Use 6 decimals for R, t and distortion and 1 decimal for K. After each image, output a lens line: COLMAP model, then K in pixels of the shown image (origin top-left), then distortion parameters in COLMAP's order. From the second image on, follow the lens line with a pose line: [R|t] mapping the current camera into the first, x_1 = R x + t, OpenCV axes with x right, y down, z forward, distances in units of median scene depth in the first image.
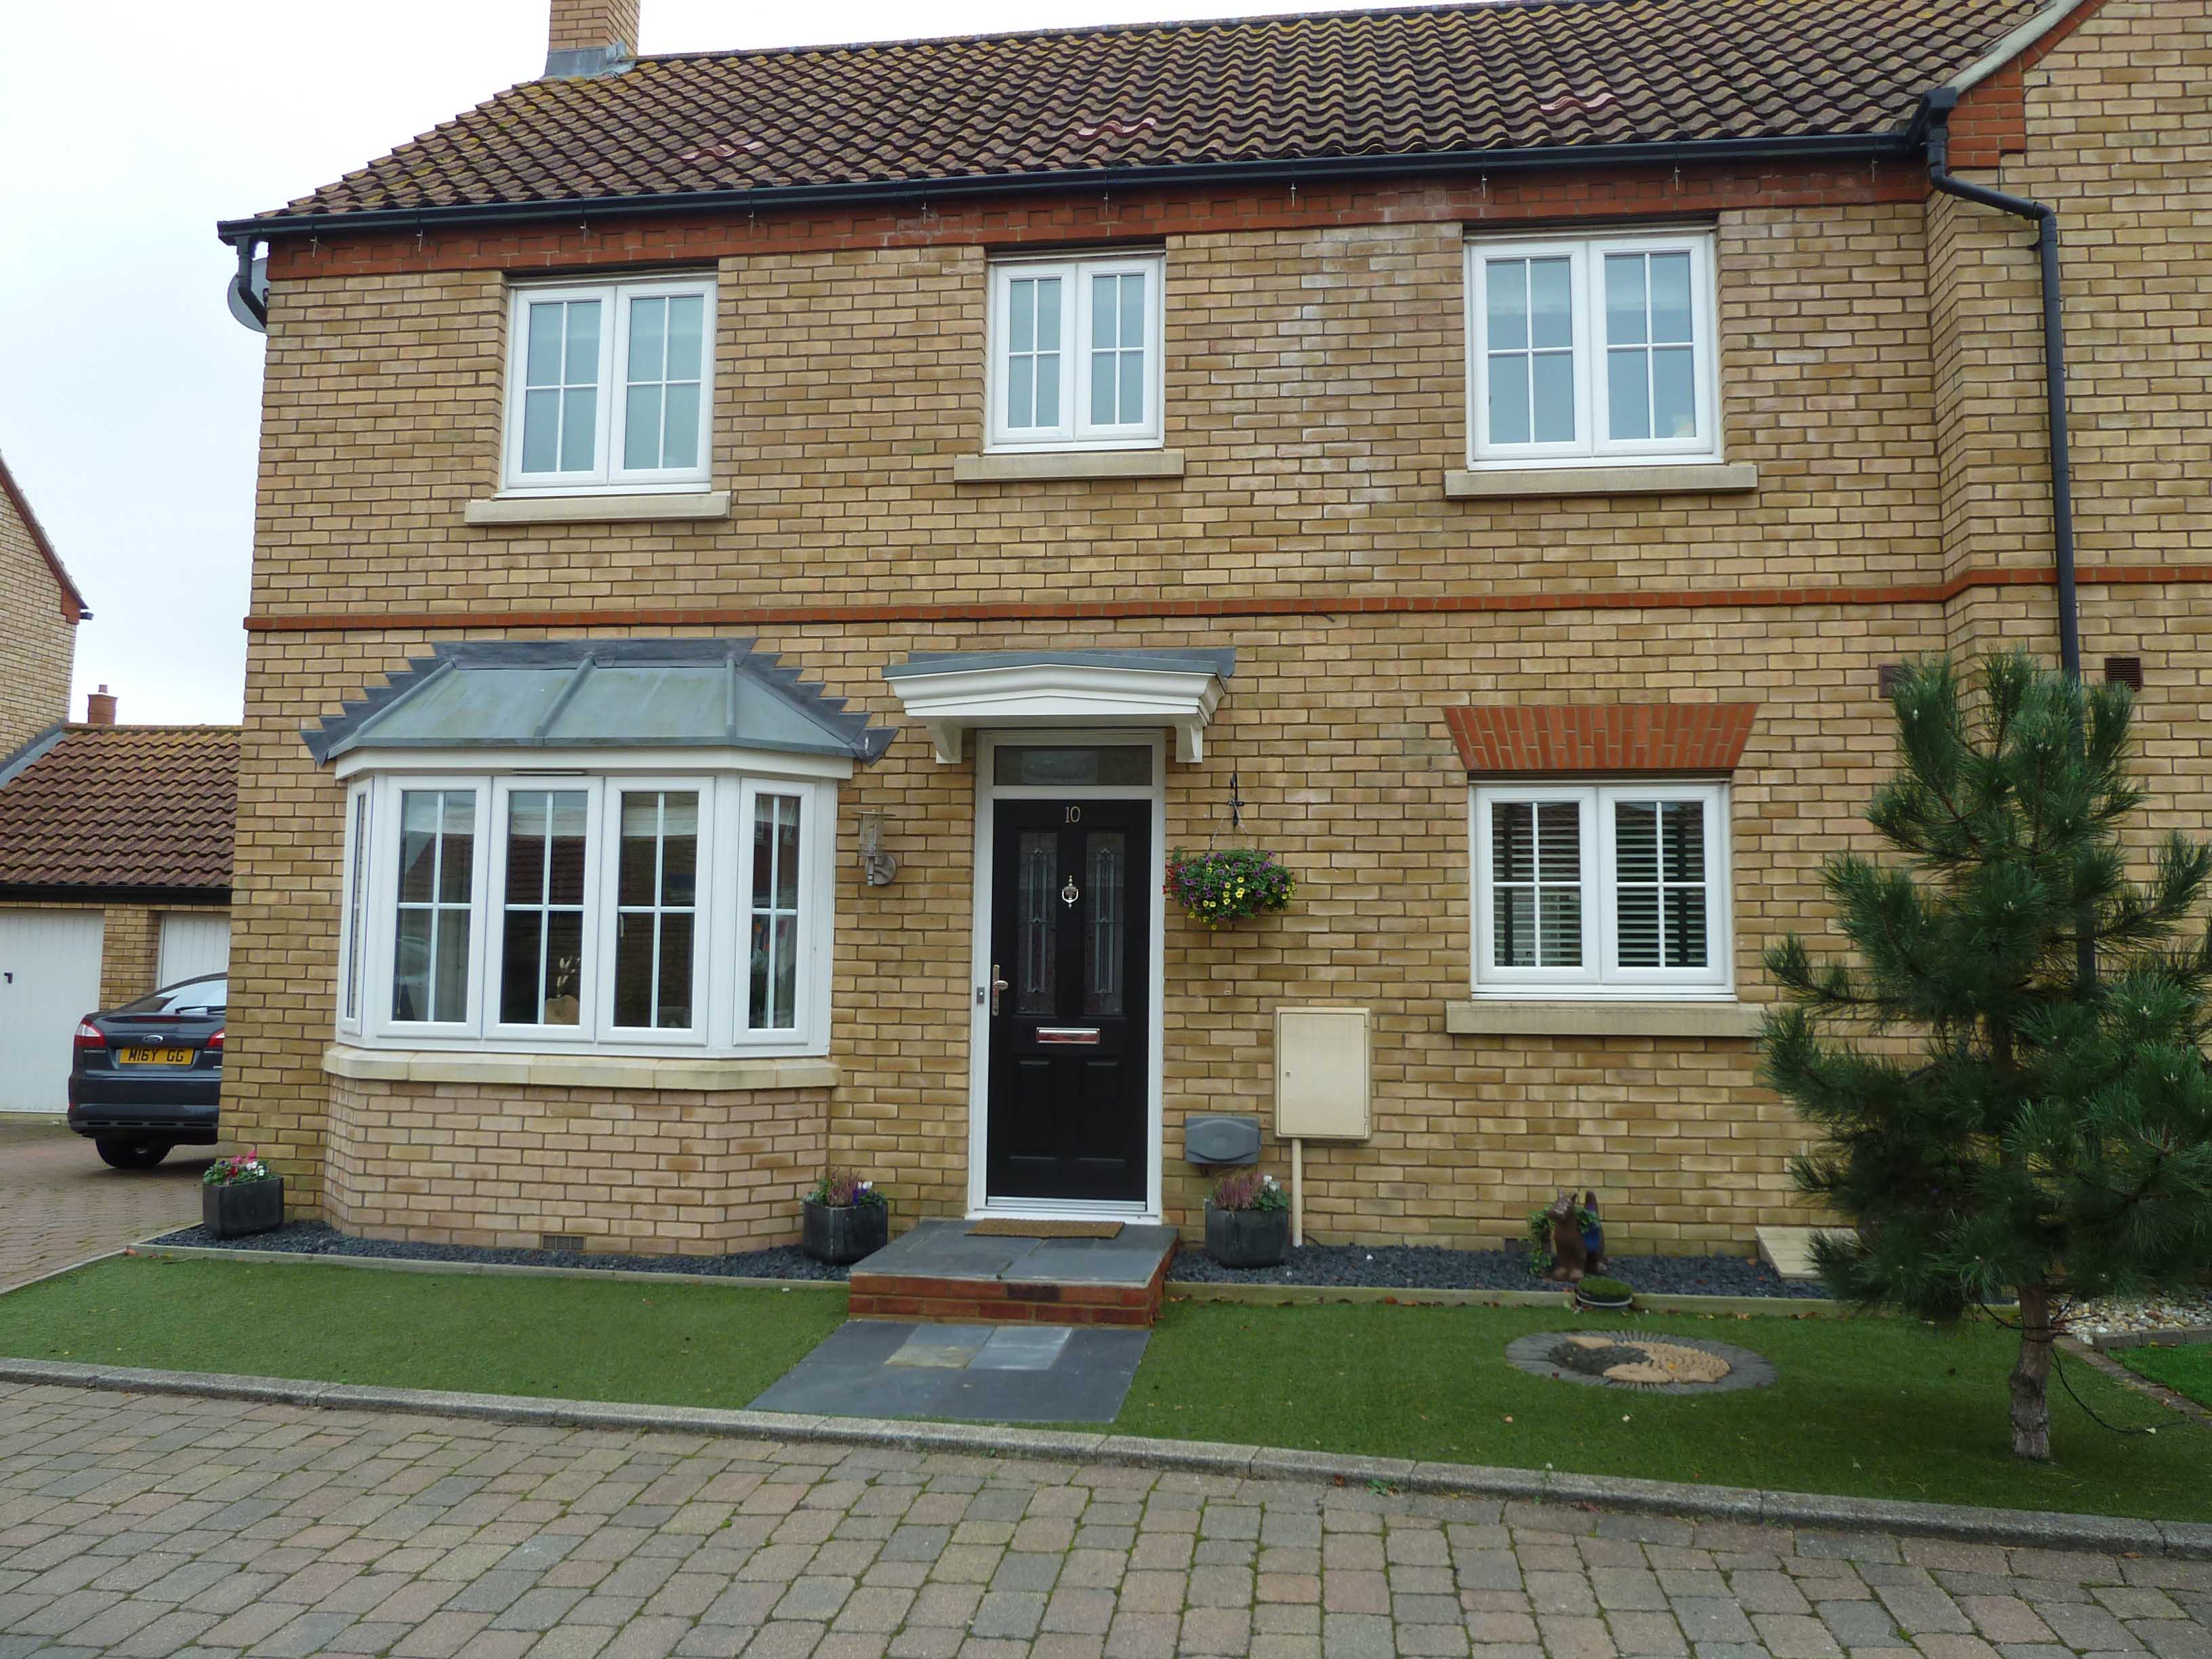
lens RADIAL K [[1599.1, 0, 1105.9], [0, 1599.1, 825.9], [0, 0, 1]] dist [-0.035186, 0.002067]
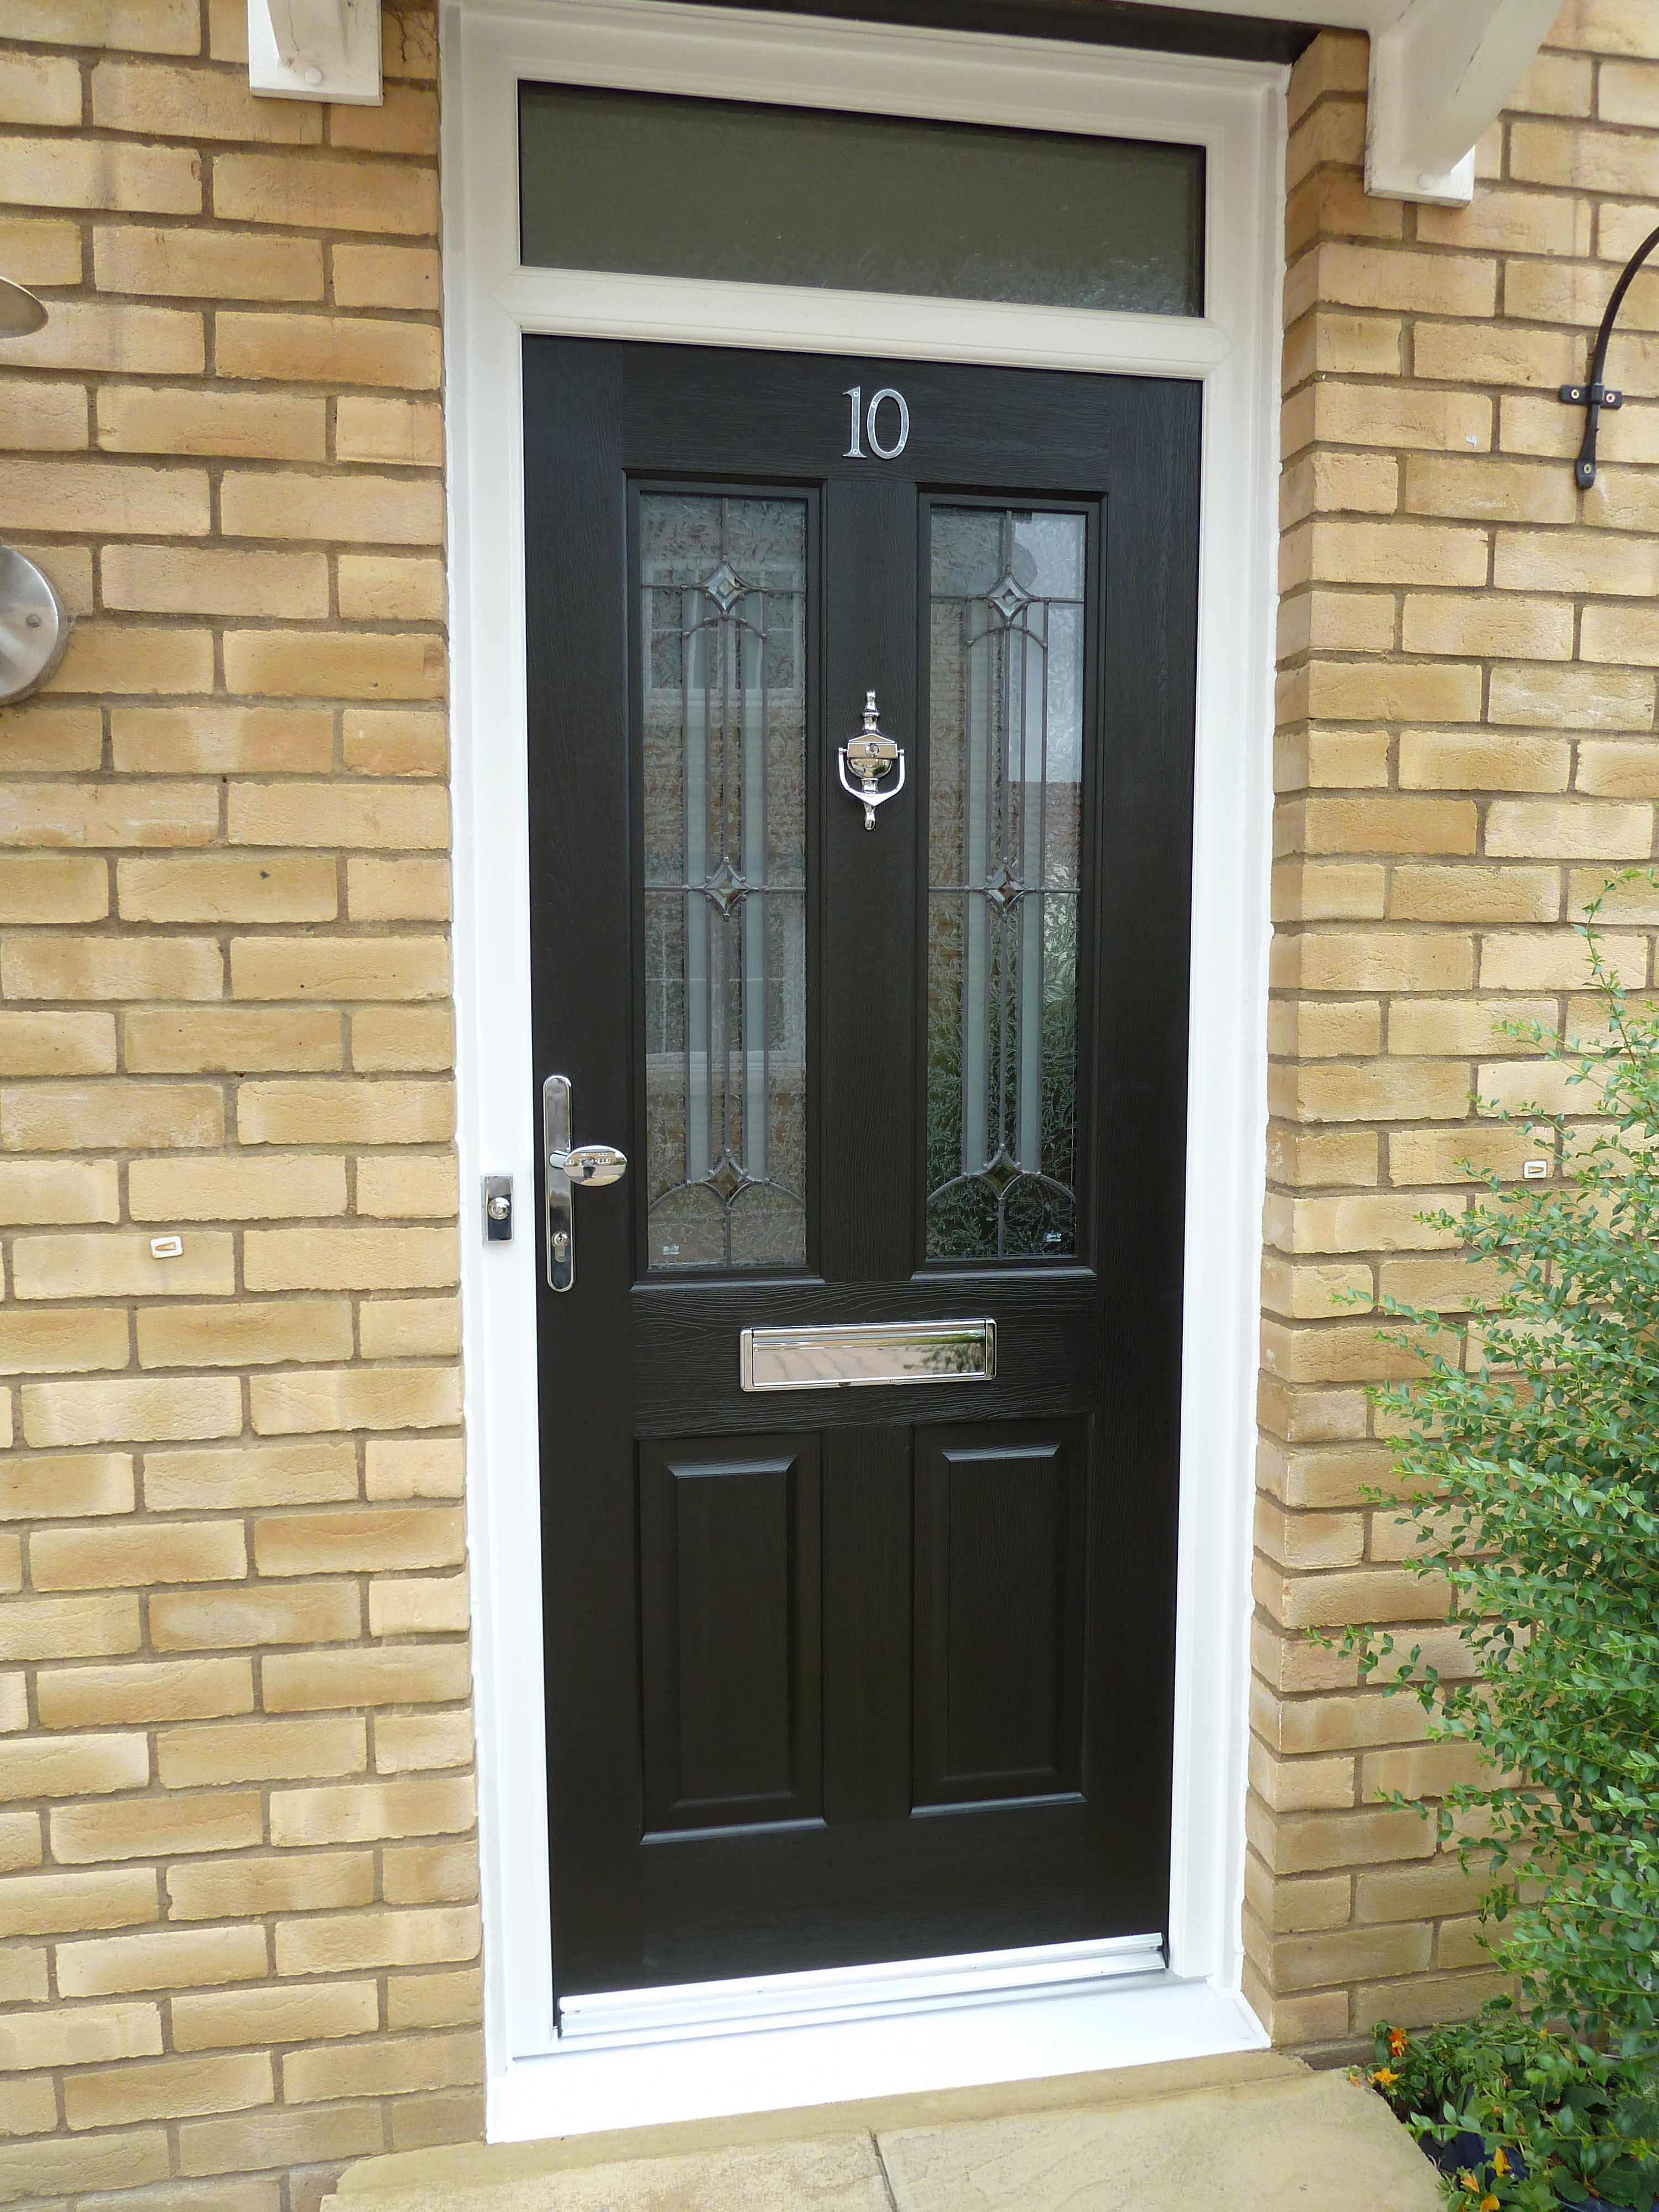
lens RADIAL K [[1599.1, 0, 838.2], [0, 1599.1, 1094.7], [0, 0, 1]] dist [-0.035186, 0.002067]
pose [[0.949882, -0.041638, 0.309823, -0.103189], [-0.017918, 0.982209, 0.186935, 0.046412], [-0.312095, -0.183118, 0.932236, 0.777920]]
